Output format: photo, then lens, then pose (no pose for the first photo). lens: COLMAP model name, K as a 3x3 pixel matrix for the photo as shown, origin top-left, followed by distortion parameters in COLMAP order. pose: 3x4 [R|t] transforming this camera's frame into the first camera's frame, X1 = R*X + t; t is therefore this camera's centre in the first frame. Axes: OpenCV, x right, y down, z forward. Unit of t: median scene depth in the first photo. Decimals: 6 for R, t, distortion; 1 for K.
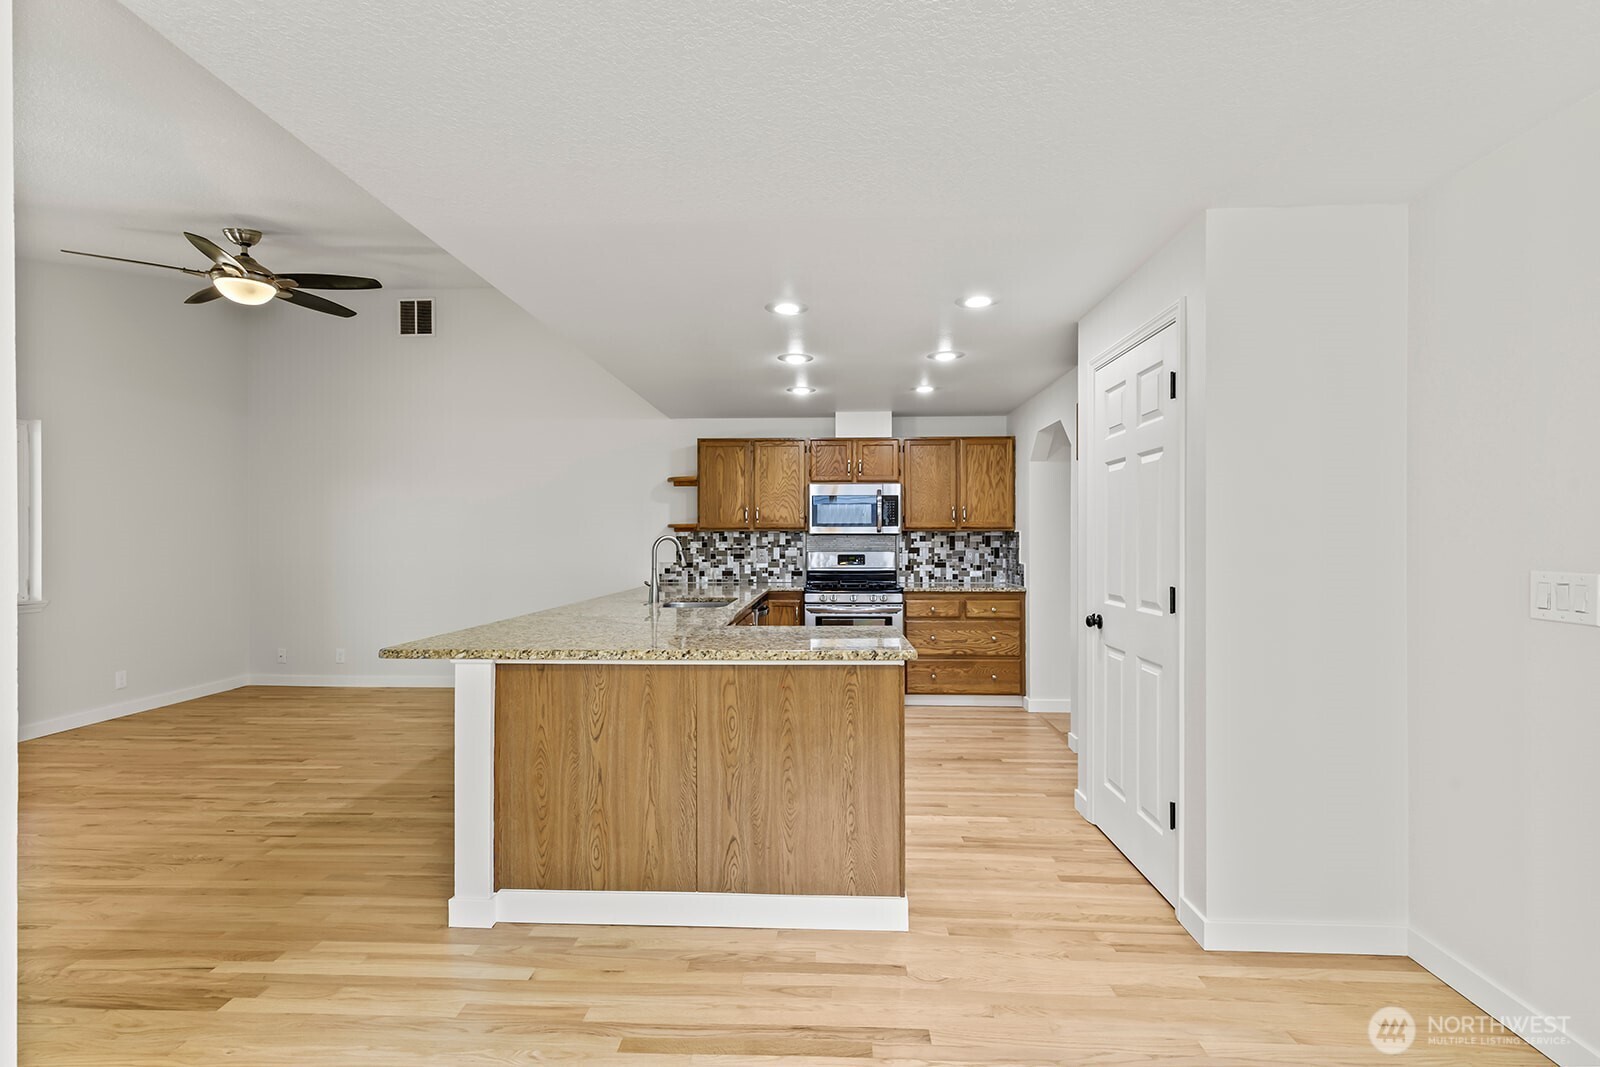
lens RADIAL K [[725.2, 0, 799.6], [0, 725.2, 535.4], [0, 0, 1]] dist [0.003446, -0.000096]
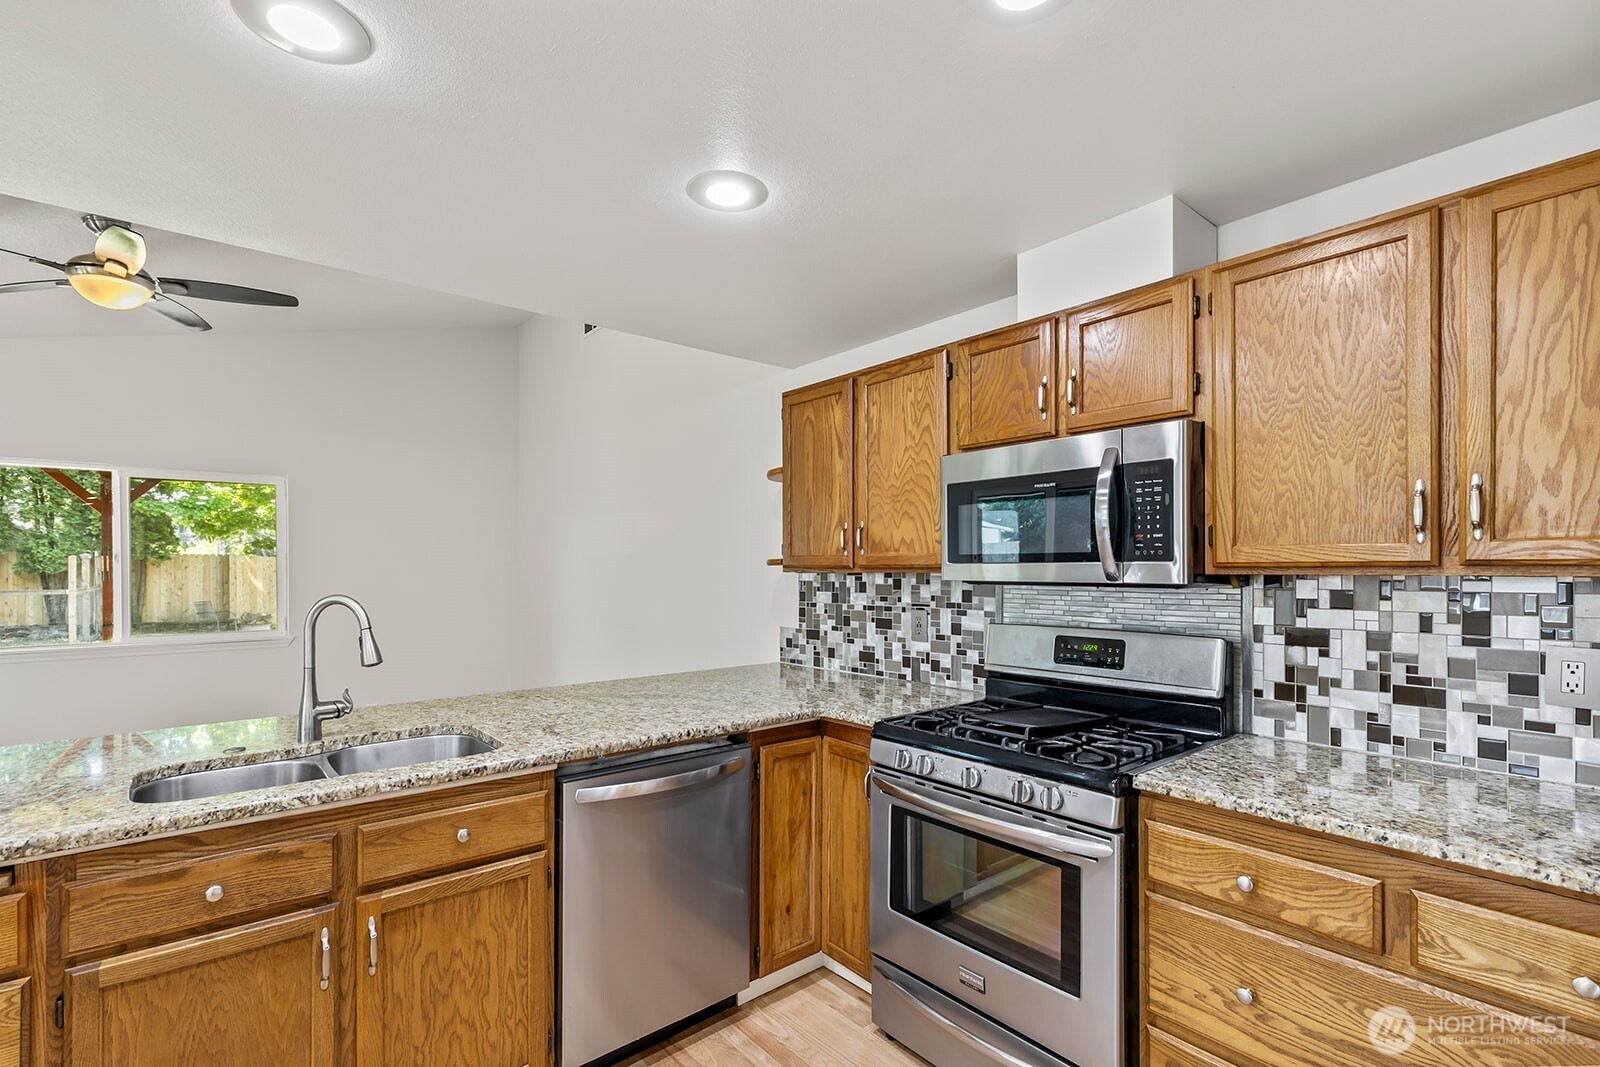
lens RADIAL K [[725.2, 0, 793.6], [0, 725.2, 572.5], [0, 0, 1]] dist [0.003446, -0.000096]
pose [[0.673115, 0.003176, -0.739531, 0.250681], [0.007375, 0.999912, 0.011007, -0.012146], [0.739501, -0.012863, 0.673032, 0.667621]]
